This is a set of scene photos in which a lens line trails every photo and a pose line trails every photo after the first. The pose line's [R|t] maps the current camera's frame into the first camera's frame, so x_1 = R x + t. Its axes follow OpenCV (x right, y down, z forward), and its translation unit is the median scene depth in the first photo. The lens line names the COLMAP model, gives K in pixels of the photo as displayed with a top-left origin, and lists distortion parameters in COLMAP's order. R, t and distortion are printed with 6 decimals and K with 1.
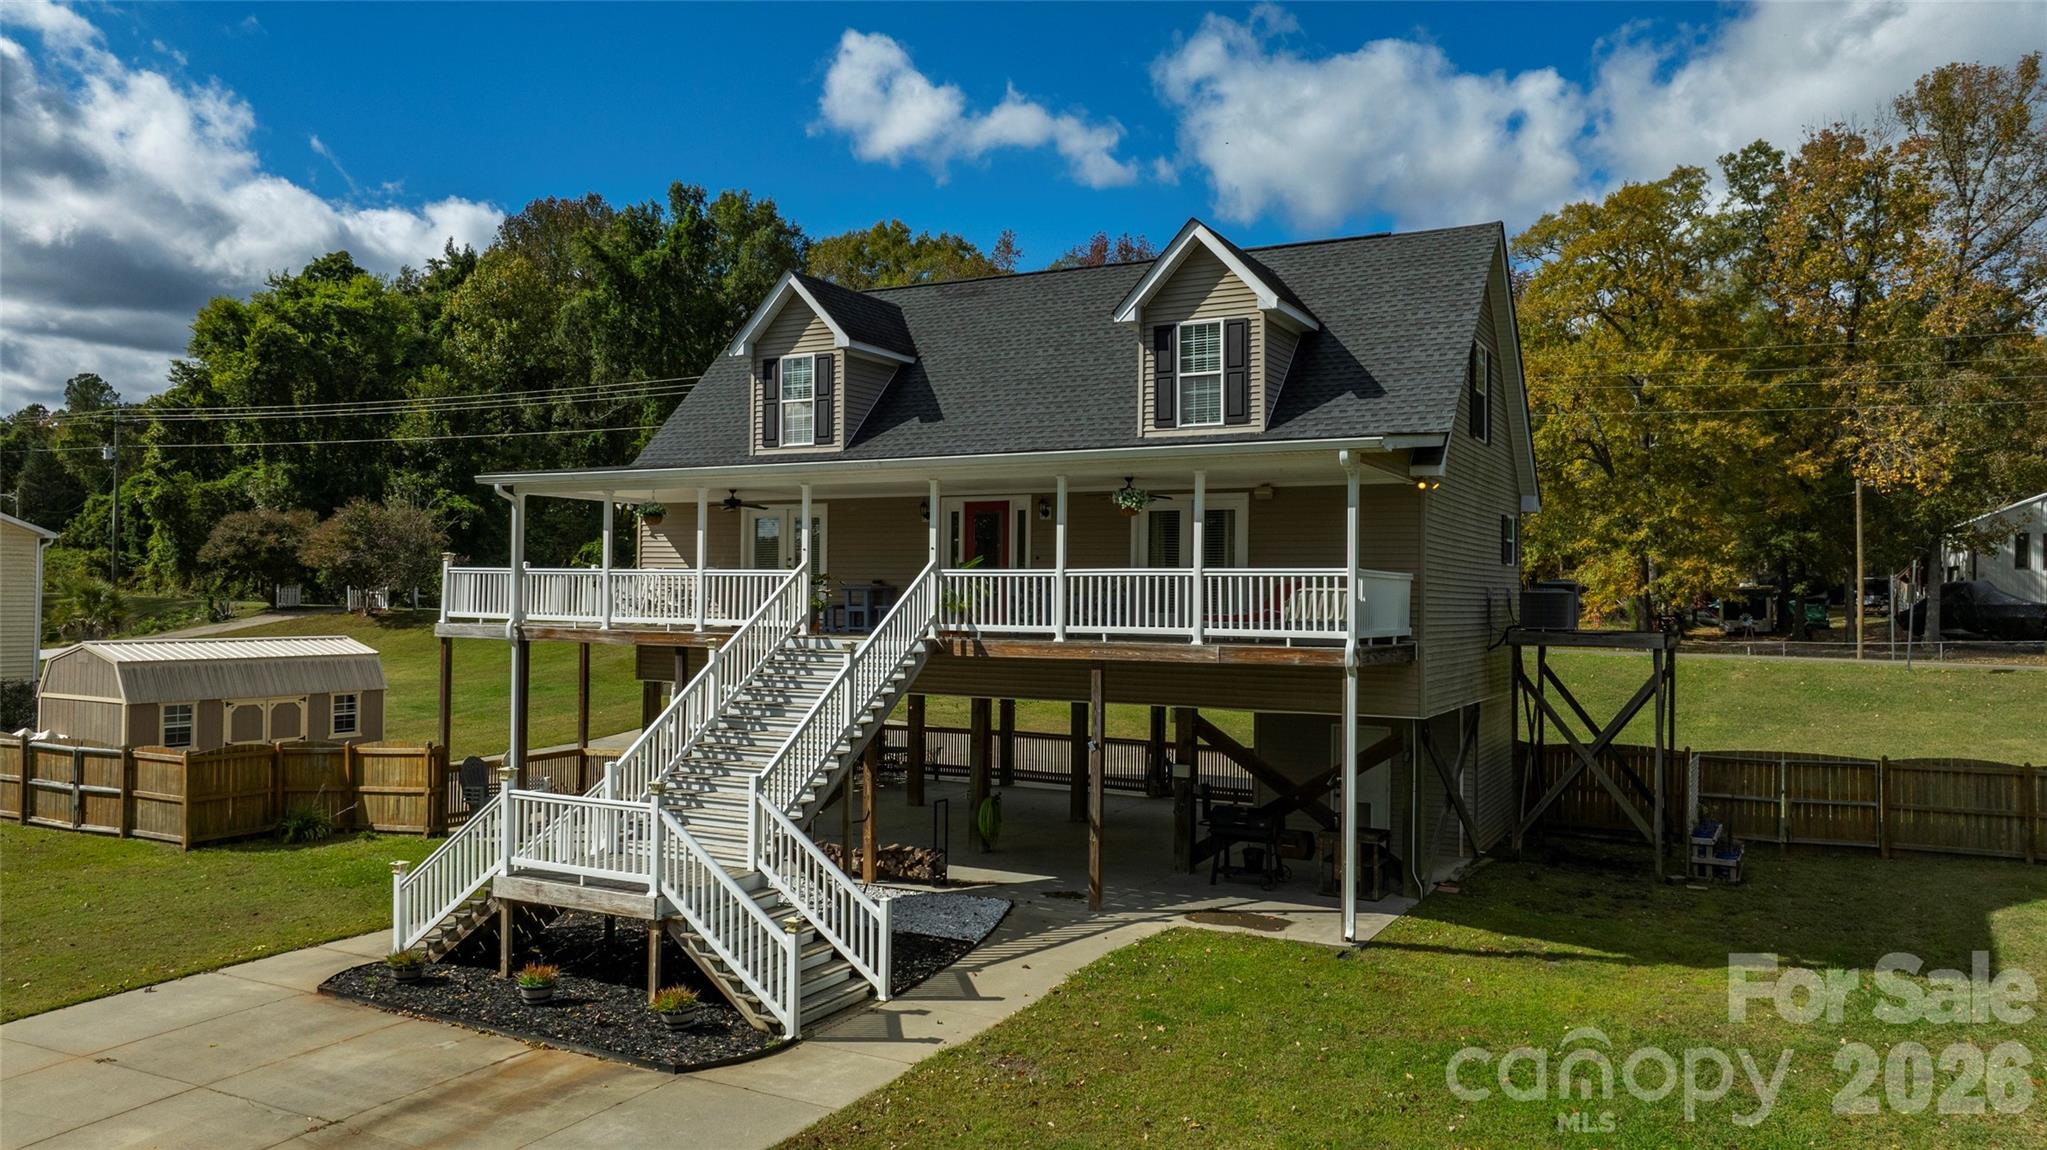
lens RADIAL K [[1418.8, 0, 1018.3], [0, 1418.8, 573.7], [0, 0, 1]] dist [-0.032915, 0.031267]
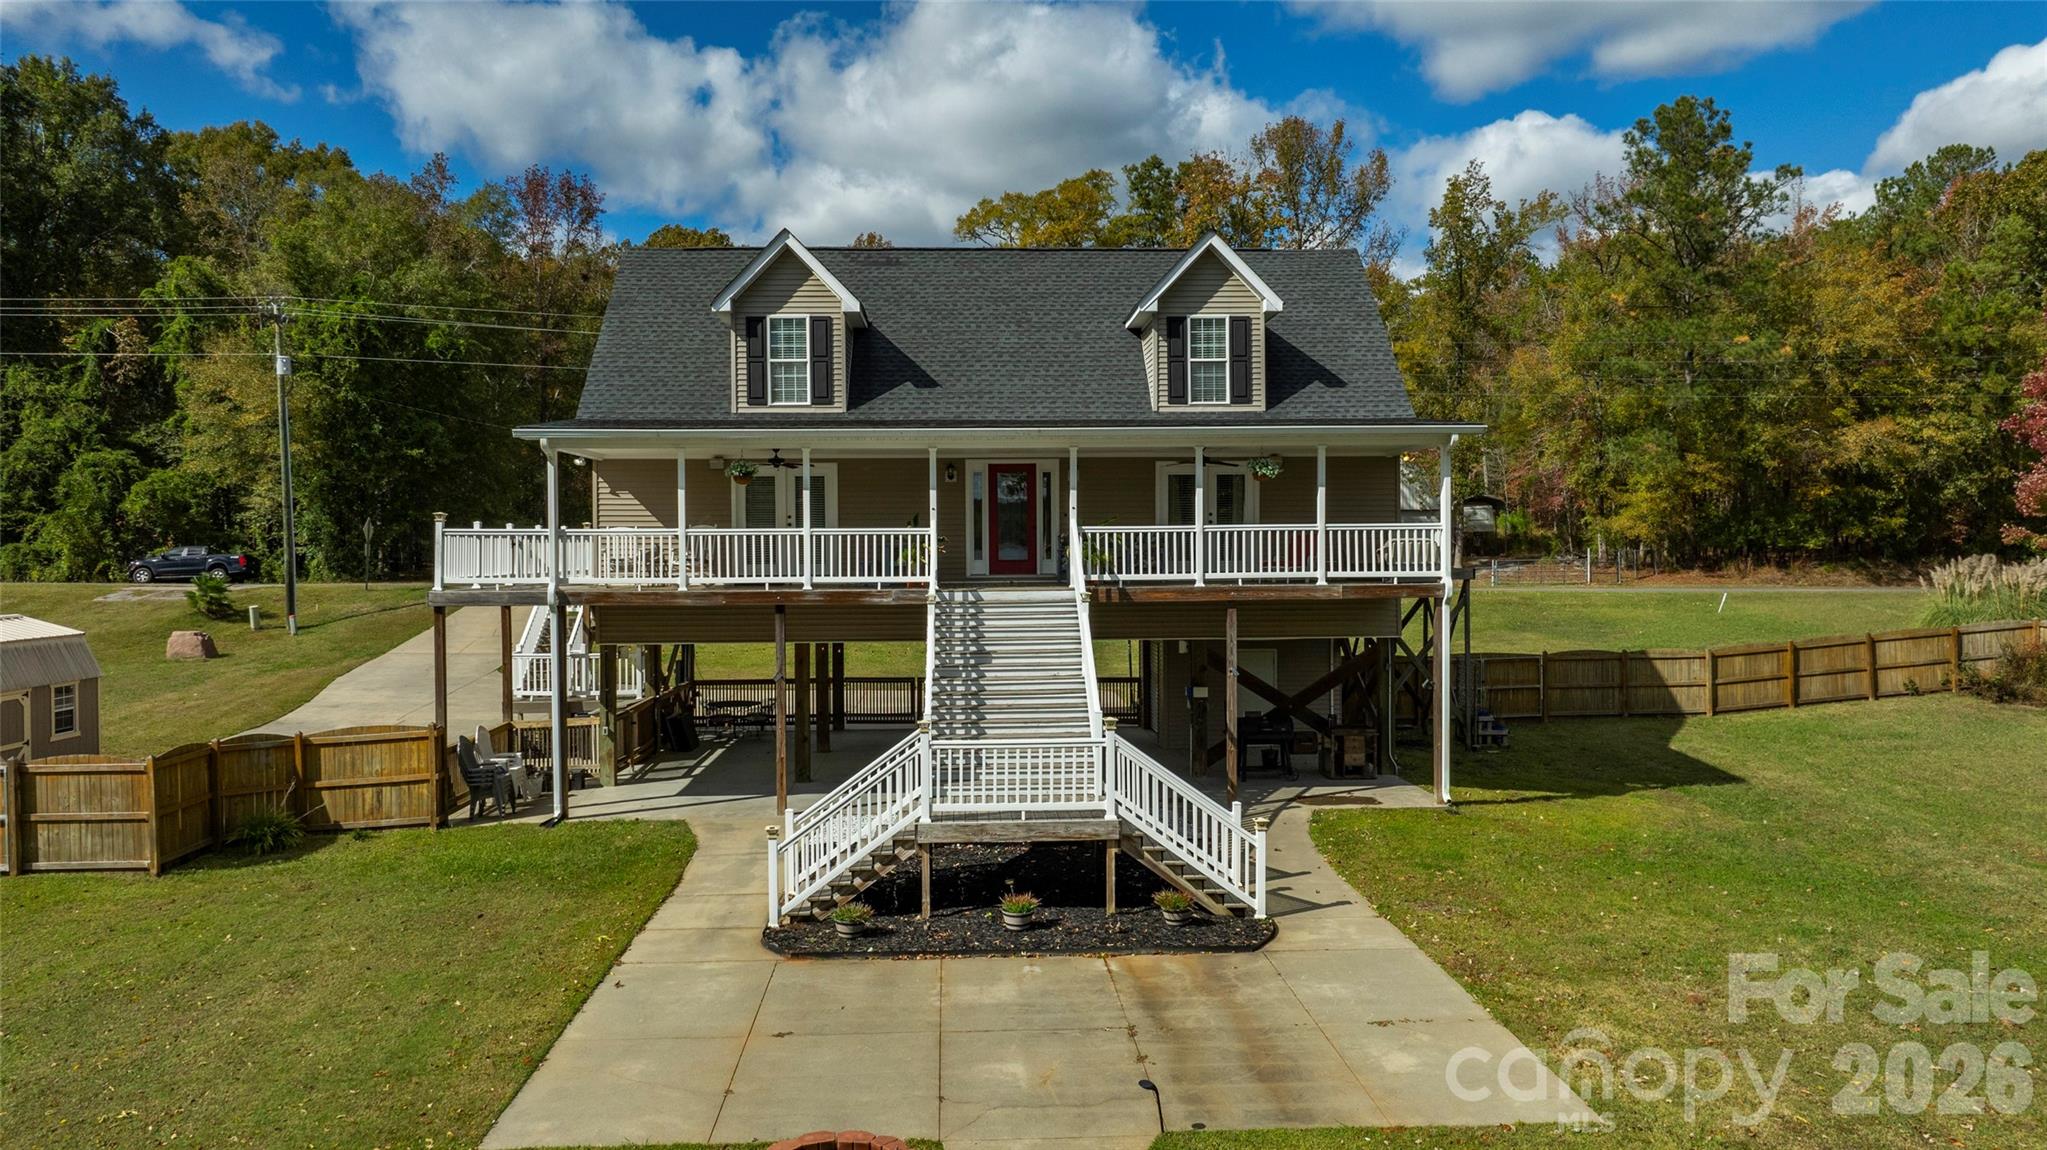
lens RADIAL K [[1418.8, 0, 1009.3], [0, 1418.8, 575.6], [0, 0, 1]] dist [-0.032915, 0.031267]
pose [[0.866542, -0.027612, 0.498340, -0.625462], [0.008358, 0.999131, 0.040826, -0.009916], [-0.499034, -0.031212, 0.866020, 0.044641]]
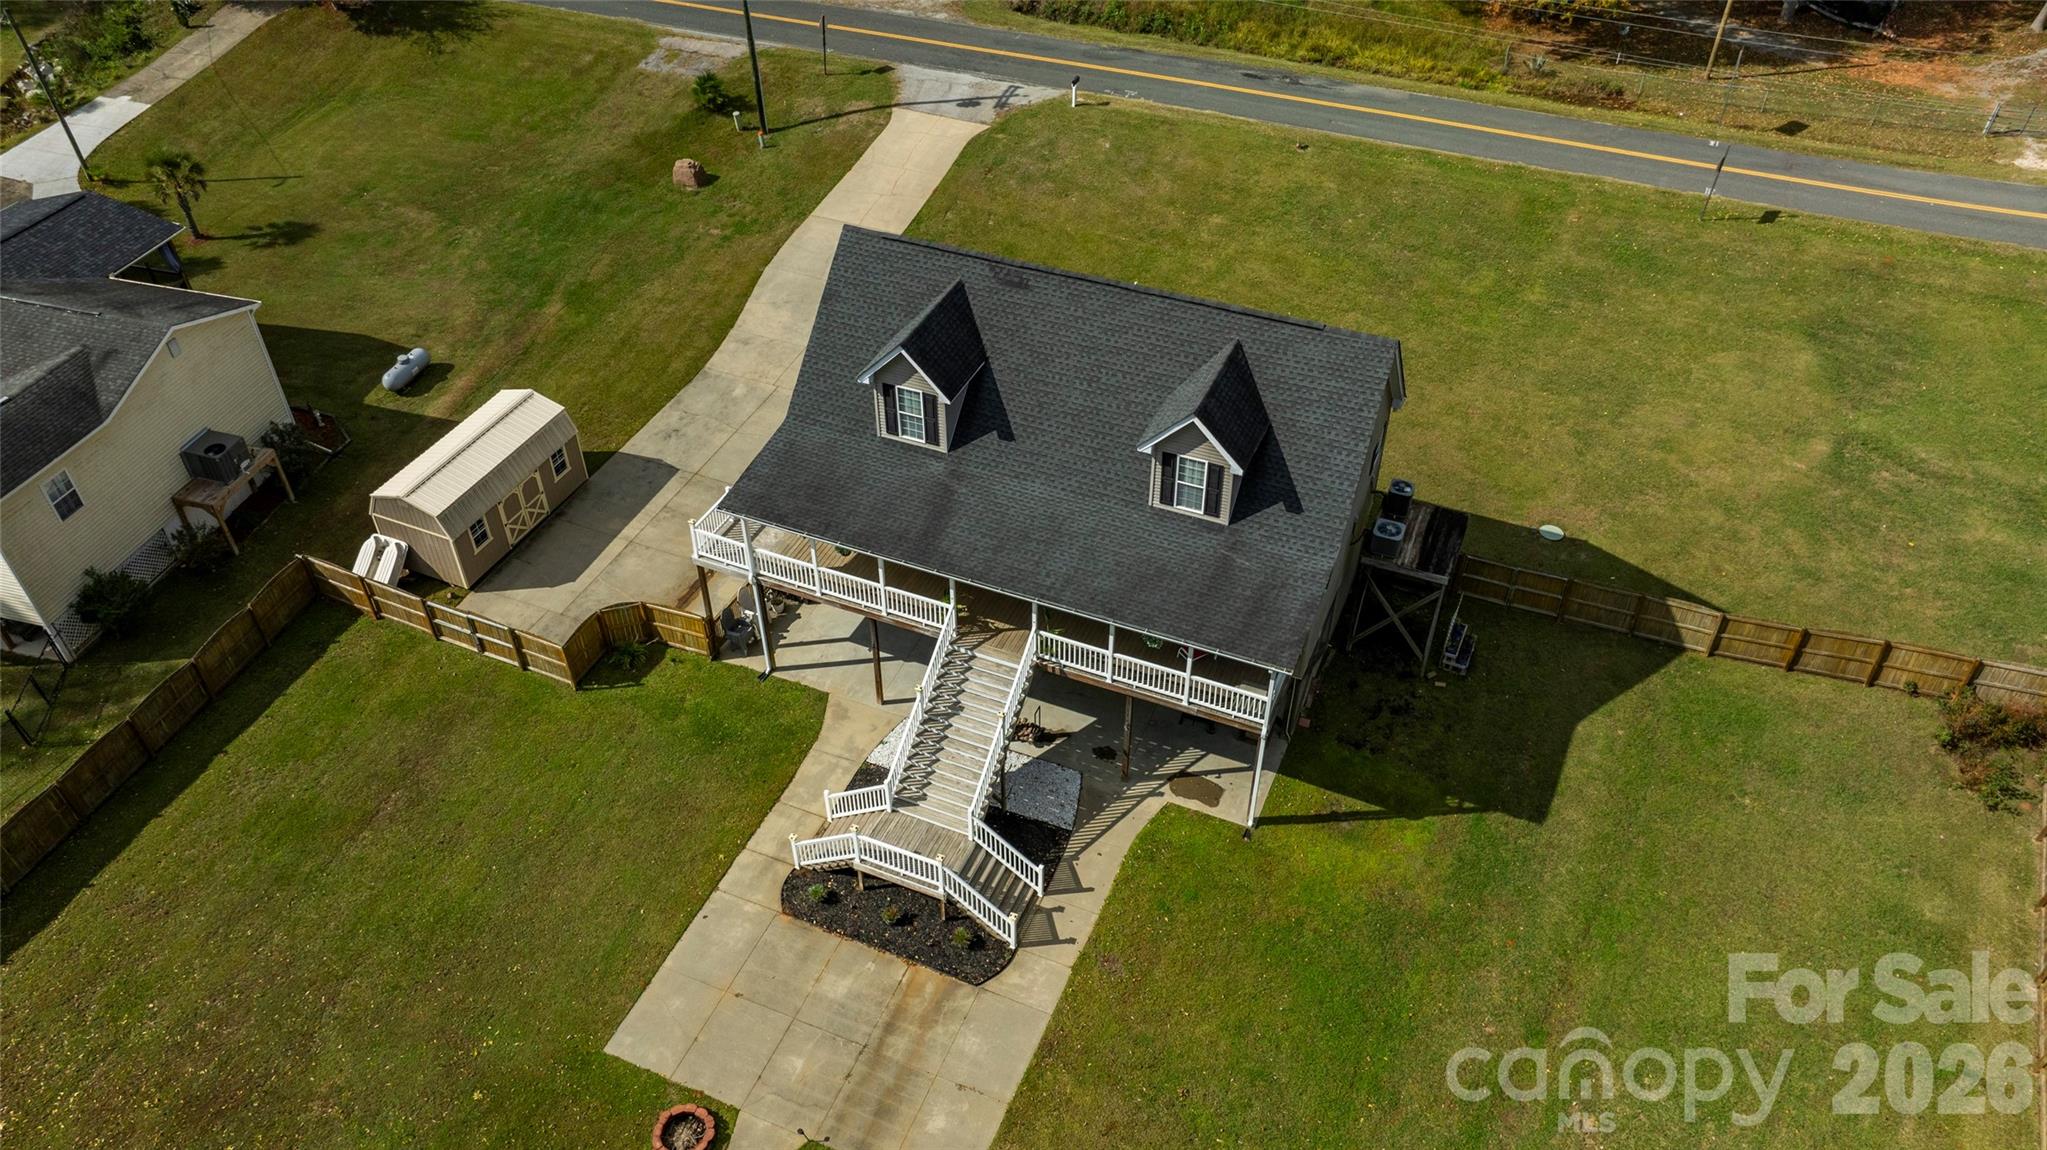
lens RADIAL K [[1418.8, 0, 1012.7], [0, 1418.8, 542.8], [0, 0, 1]] dist [-0.032915, 0.031267]
pose [[0.996748, -0.063451, 0.049673, -0.156489], [0.016108, 0.760877, 0.648697, -1.143523], [-0.078956, -0.645787, 0.759424, -0.241025]]
